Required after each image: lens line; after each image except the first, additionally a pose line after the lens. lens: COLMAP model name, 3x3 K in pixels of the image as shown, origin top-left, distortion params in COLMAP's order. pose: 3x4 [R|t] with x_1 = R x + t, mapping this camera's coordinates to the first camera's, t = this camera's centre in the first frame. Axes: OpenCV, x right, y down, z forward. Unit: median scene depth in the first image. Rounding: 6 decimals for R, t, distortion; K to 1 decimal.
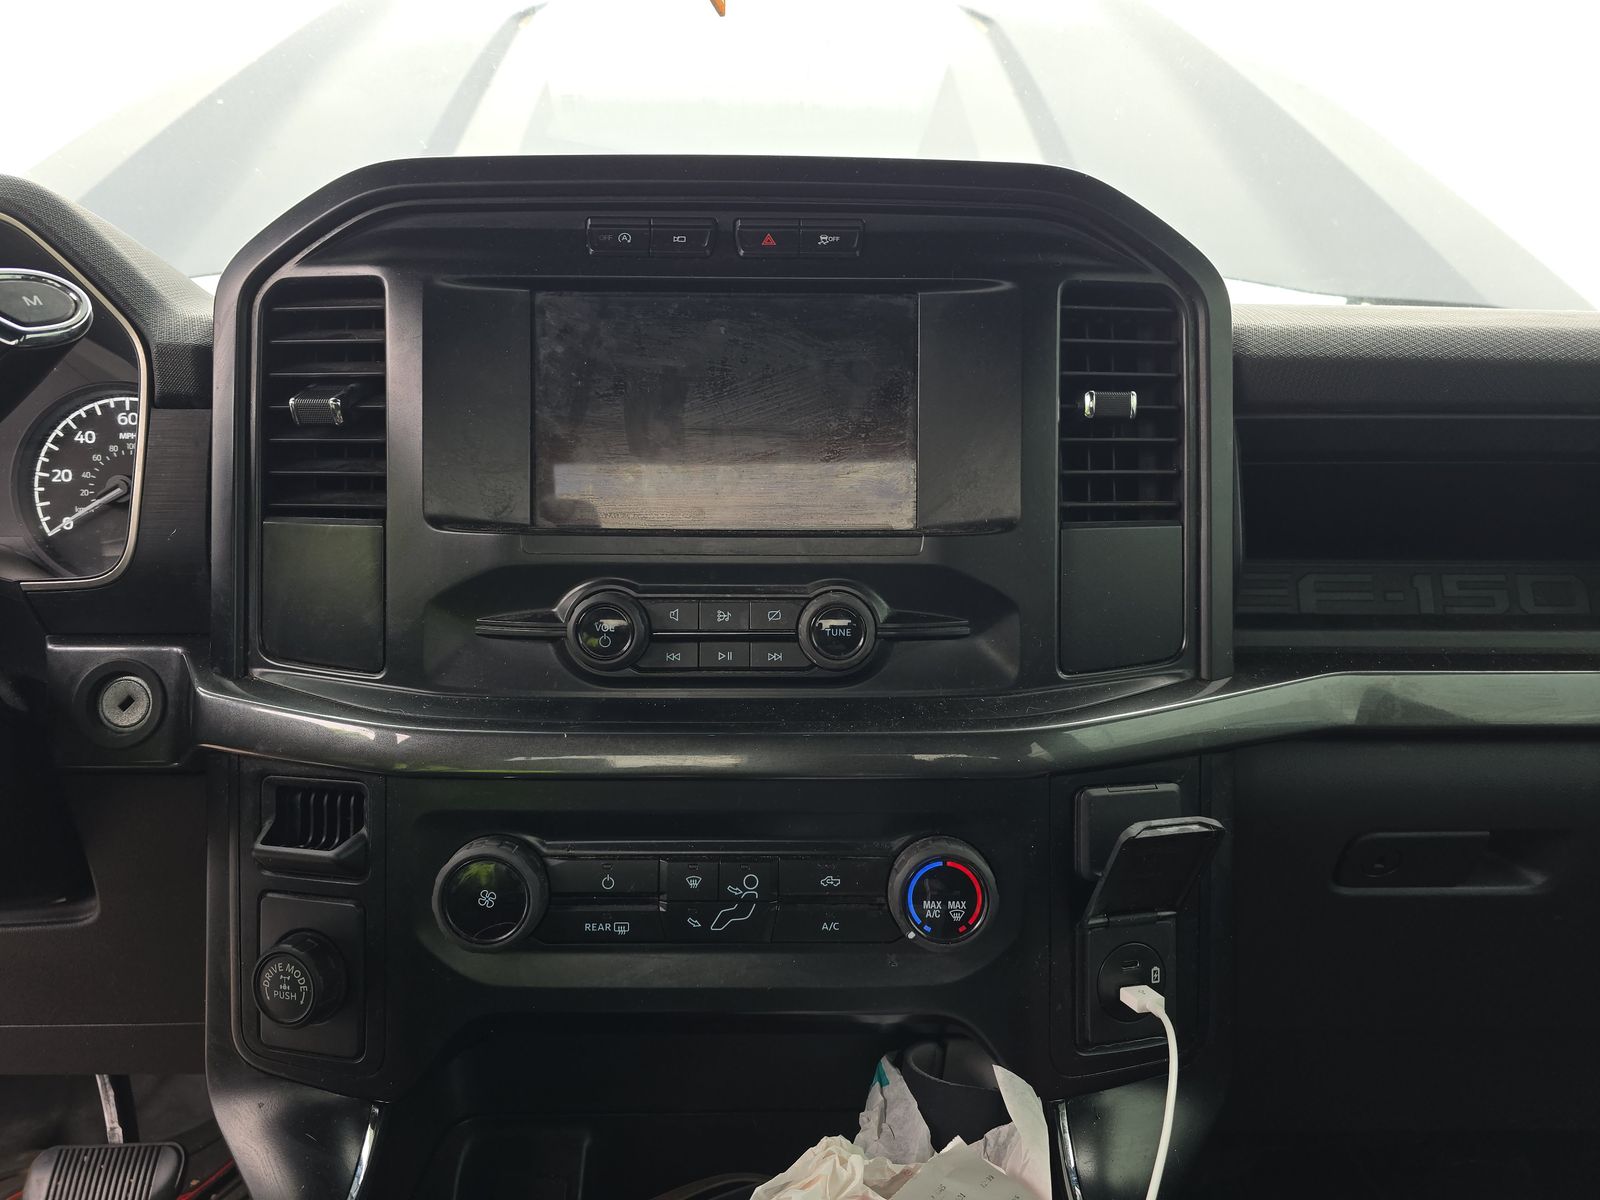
lens RADIAL K [[1085.9, 0, 802.1], [0, 1085.9, 600.5], [0, 0, 1]] dist [0.025016, -0.019165]
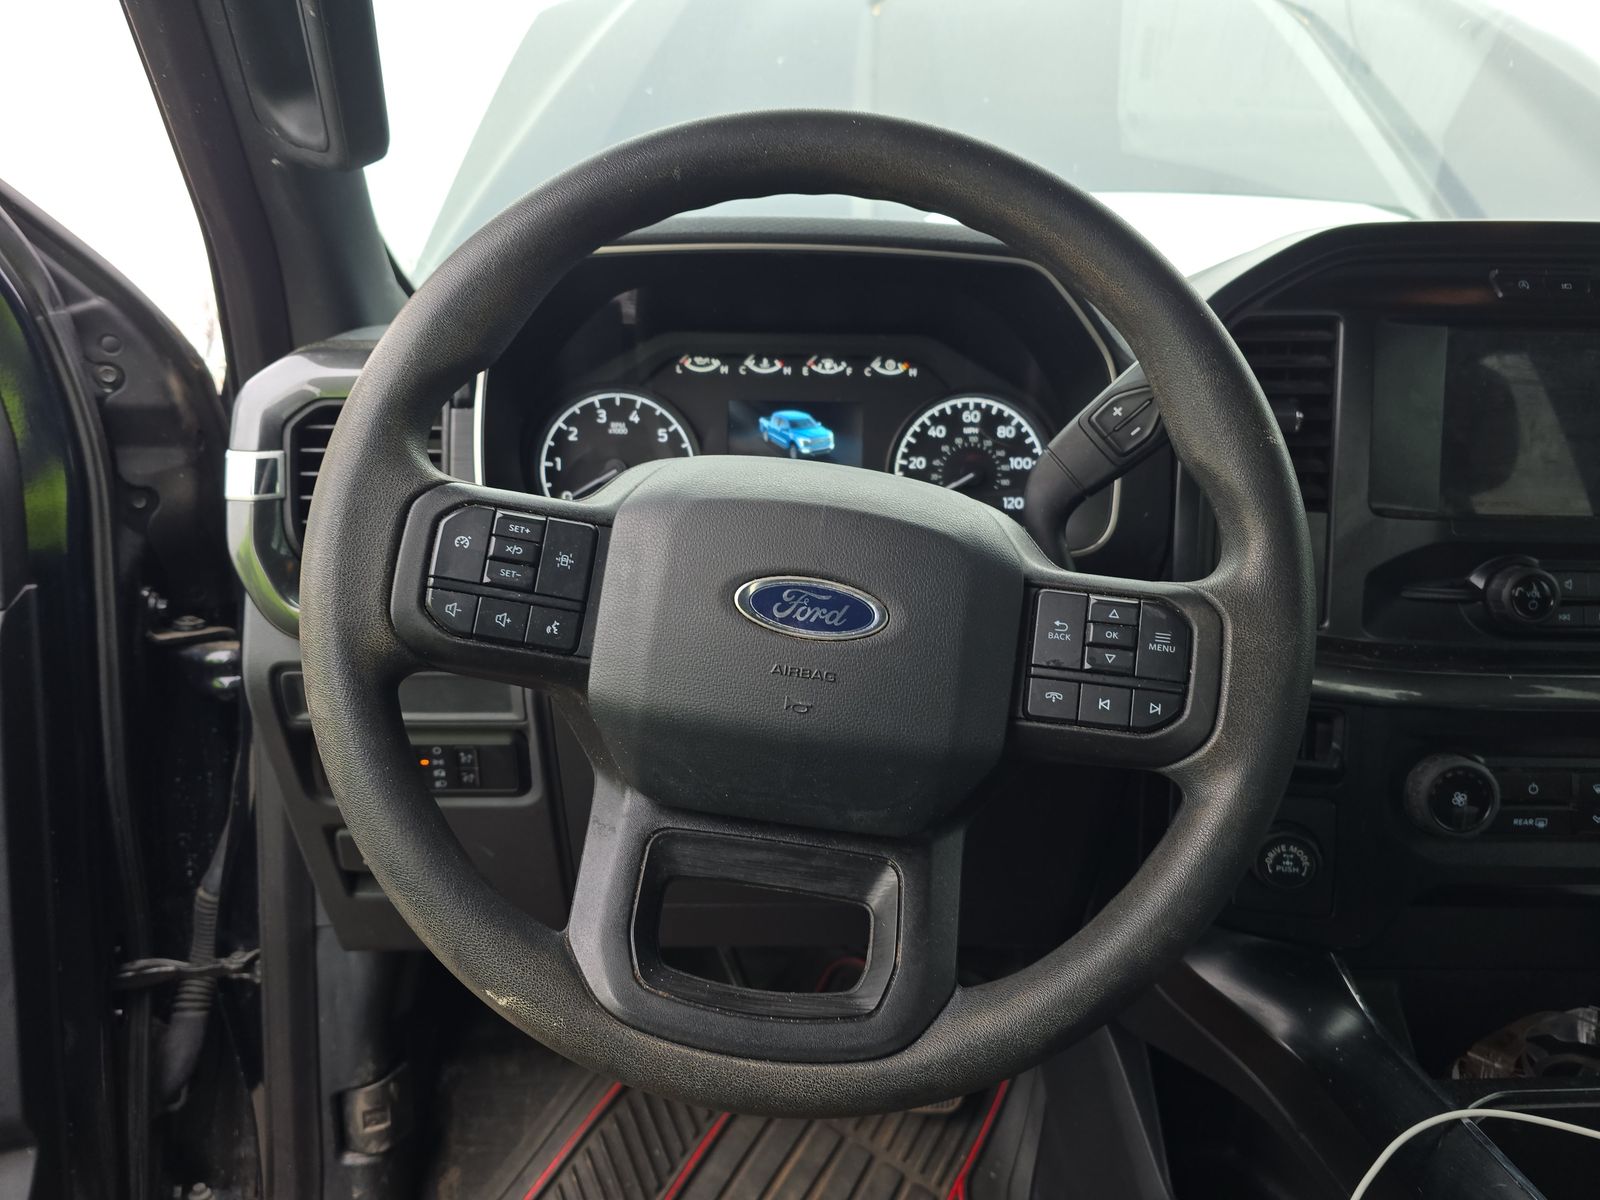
lens RADIAL K [[1085.9, 0, 797.1], [0, 1085.9, 606.7], [0, 0, 1]] dist [0.025016, -0.019165]
pose [[0.999955, 0.009454, 0.000433, -0.811407], [-0.009464, 0.998454, 0.054769, -0.018059], [0.000086, -0.054771, 0.998499, -0.231714]]
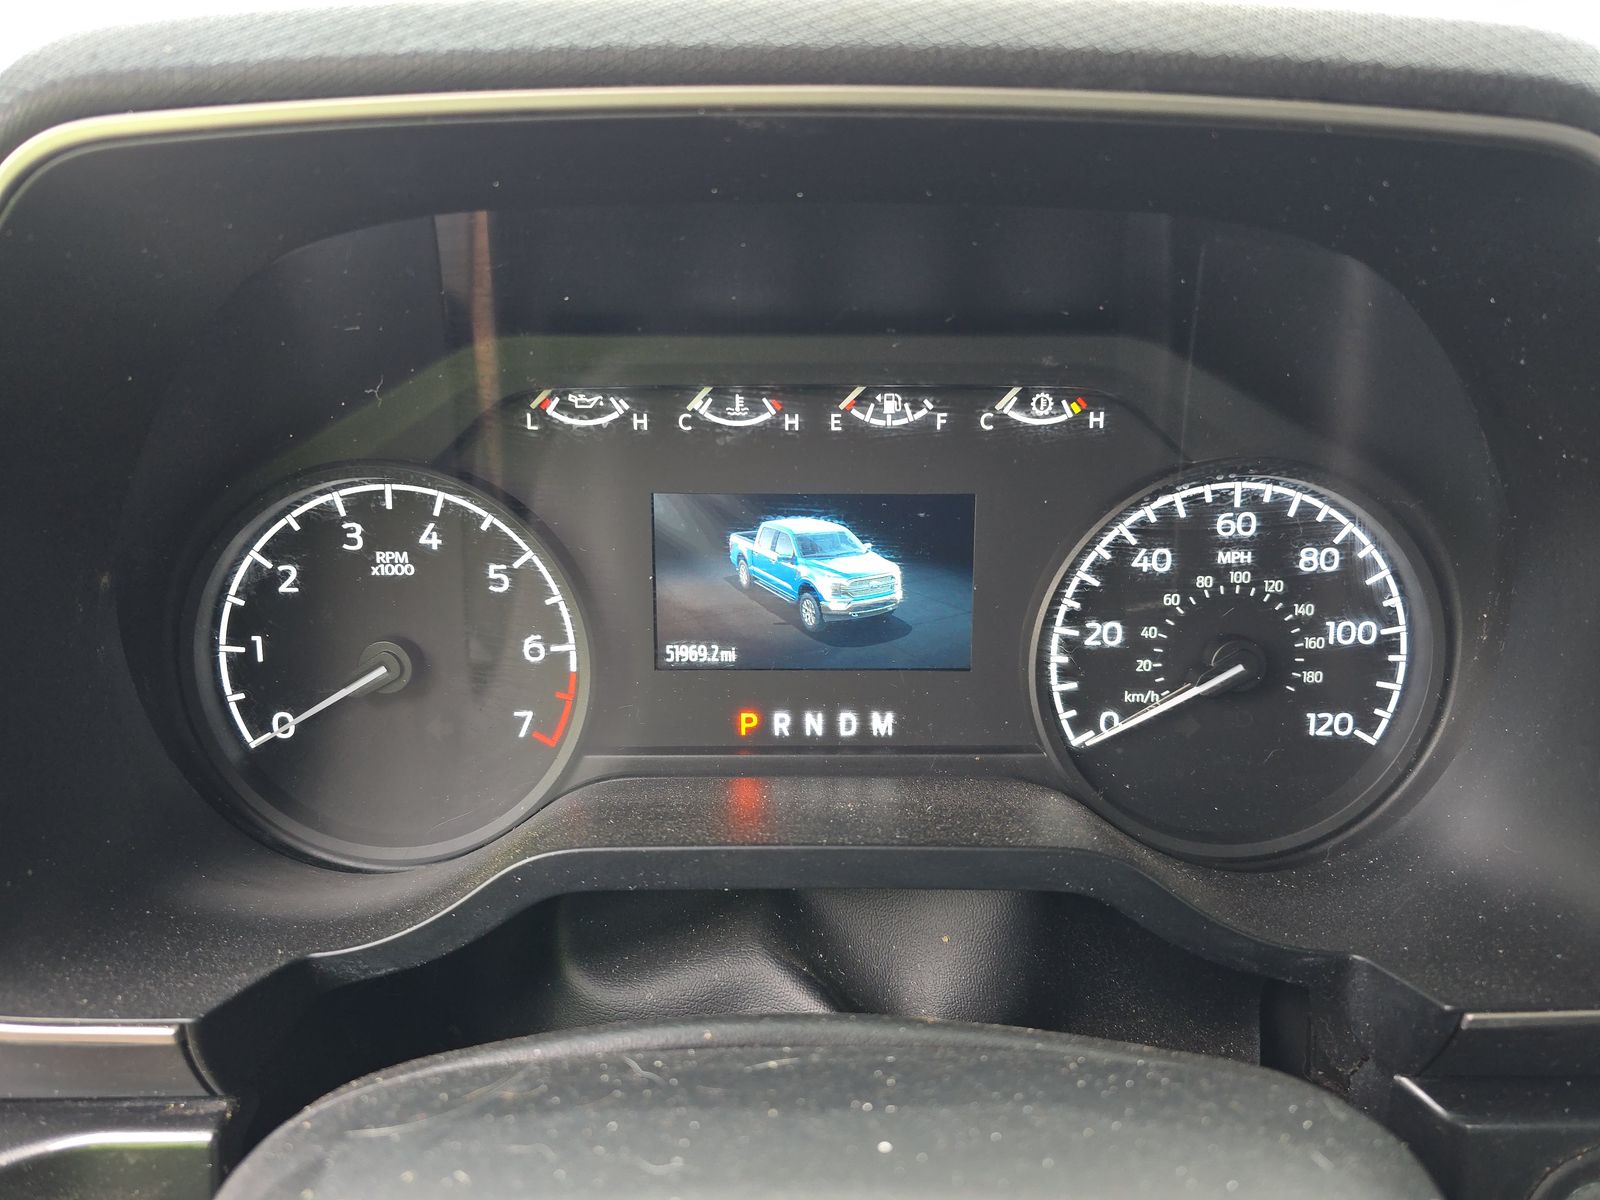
lens RADIAL K [[1085.9, 0, 803.2], [0, 1085.9, 584.0], [0, 0, 1]] dist [0.025016, -0.019165]
pose [[0.999443, 0.002614, -0.033273, -0.802234], [0.001283, 0.993183, 0.116557, -0.198171], [0.033351, -0.116535, 0.992626, 0.484785]]
